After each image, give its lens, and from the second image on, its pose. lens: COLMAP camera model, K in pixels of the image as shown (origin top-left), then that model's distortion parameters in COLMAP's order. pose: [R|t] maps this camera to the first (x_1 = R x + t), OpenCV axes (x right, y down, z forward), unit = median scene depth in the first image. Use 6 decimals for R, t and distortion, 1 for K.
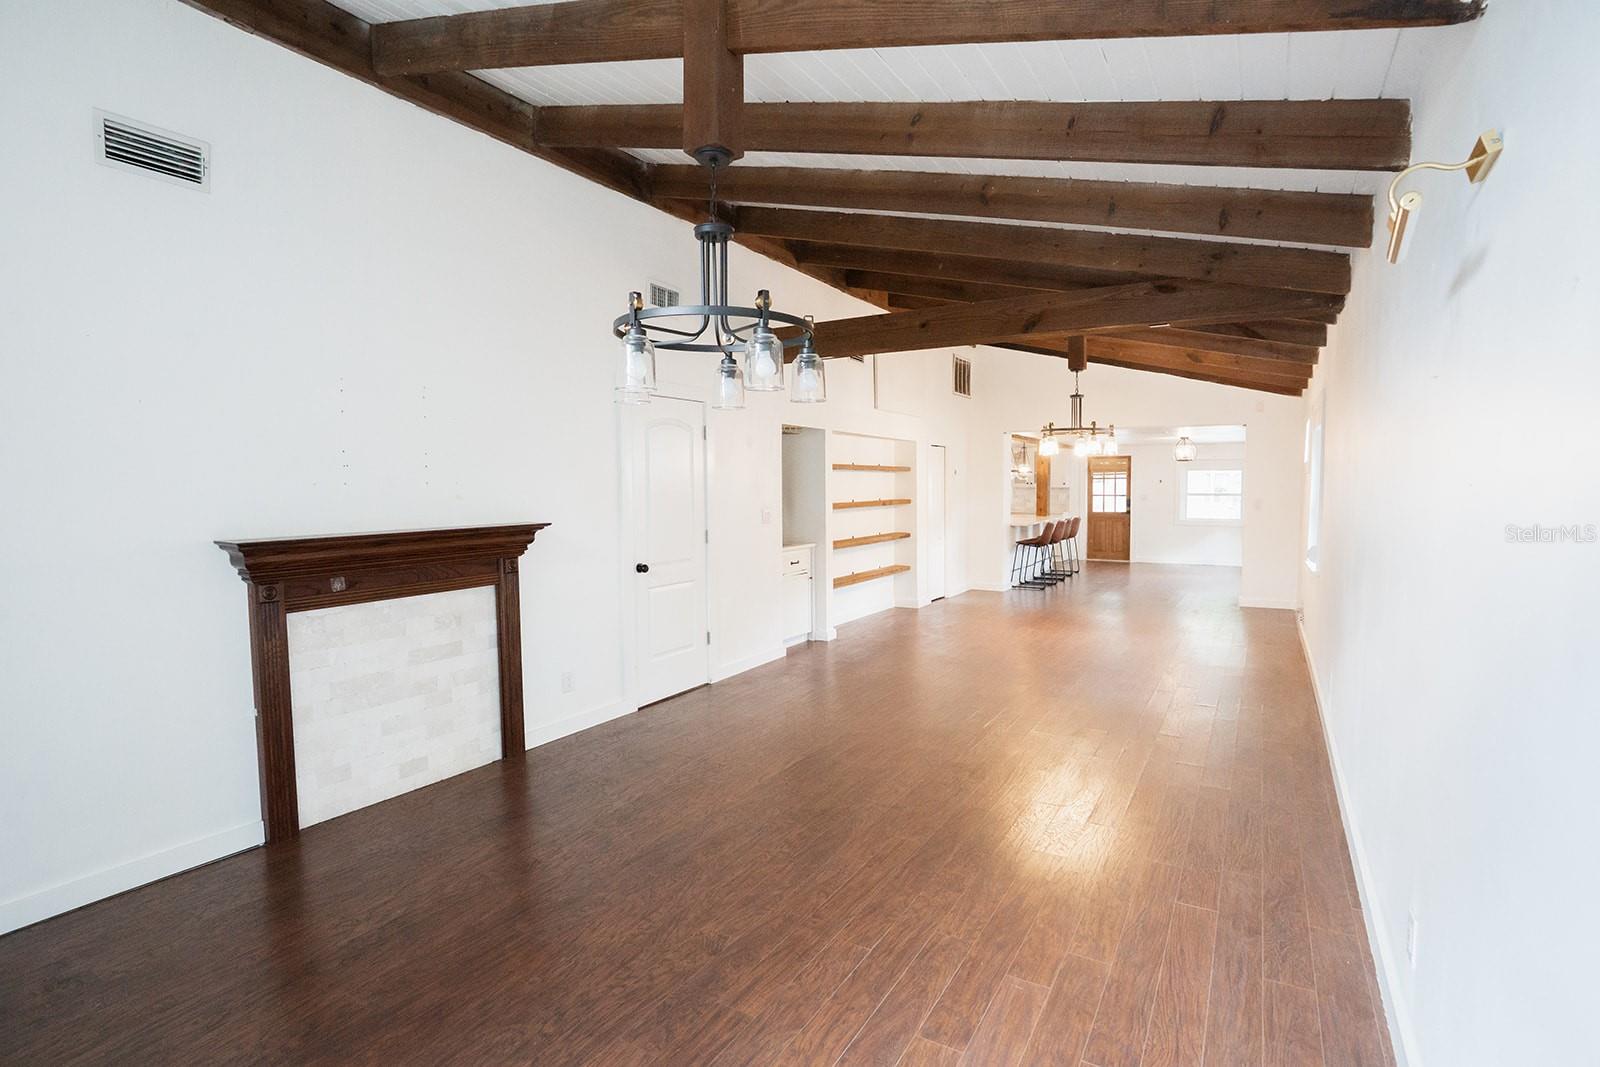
lens RADIAL K [[774.6, 0, 814.1], [0, 774.6, 536.3], [0, 0, 1]] dist [-0.058042, 0.024282]
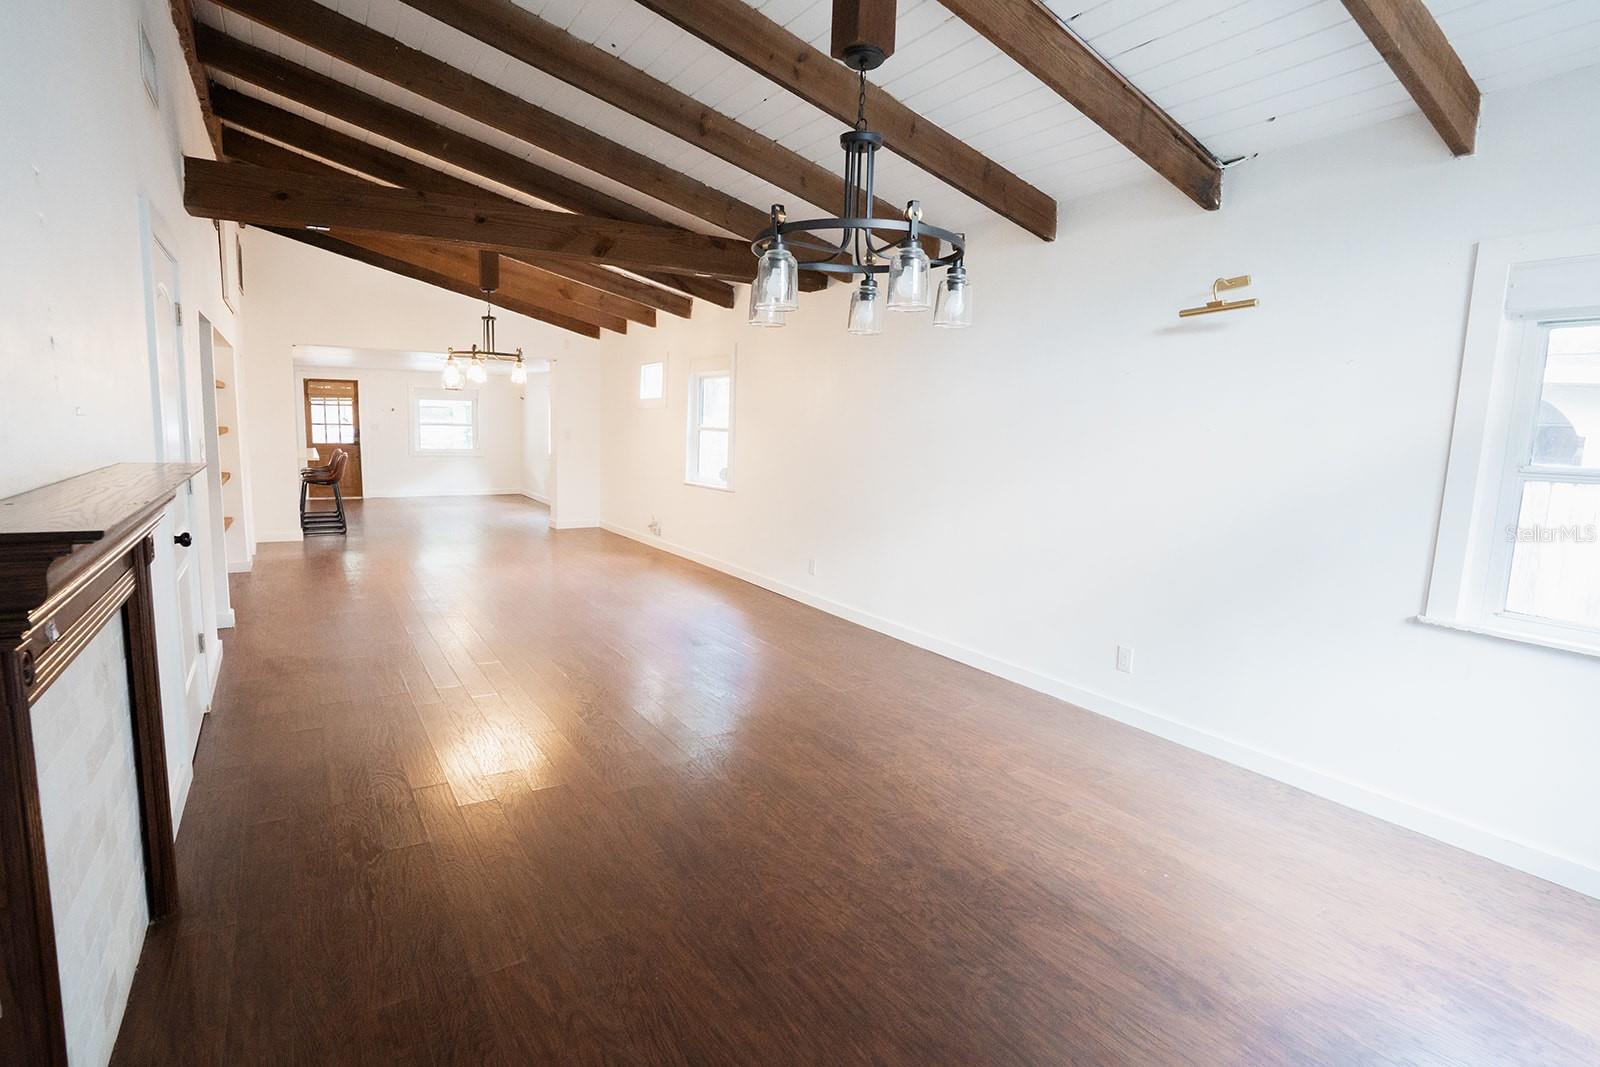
lens RADIAL K [[819.8, 0, 776.7], [0, 819.8, 534.0], [0, 0, 1]] dist [-0.040552, -0.000208]
pose [[0.463379, -0.103835, 0.880056, -0.334146], [0.032924, 0.994443, 0.099996, -0.006788], [-0.885548, -0.017361, 0.464223, 0.188983]]
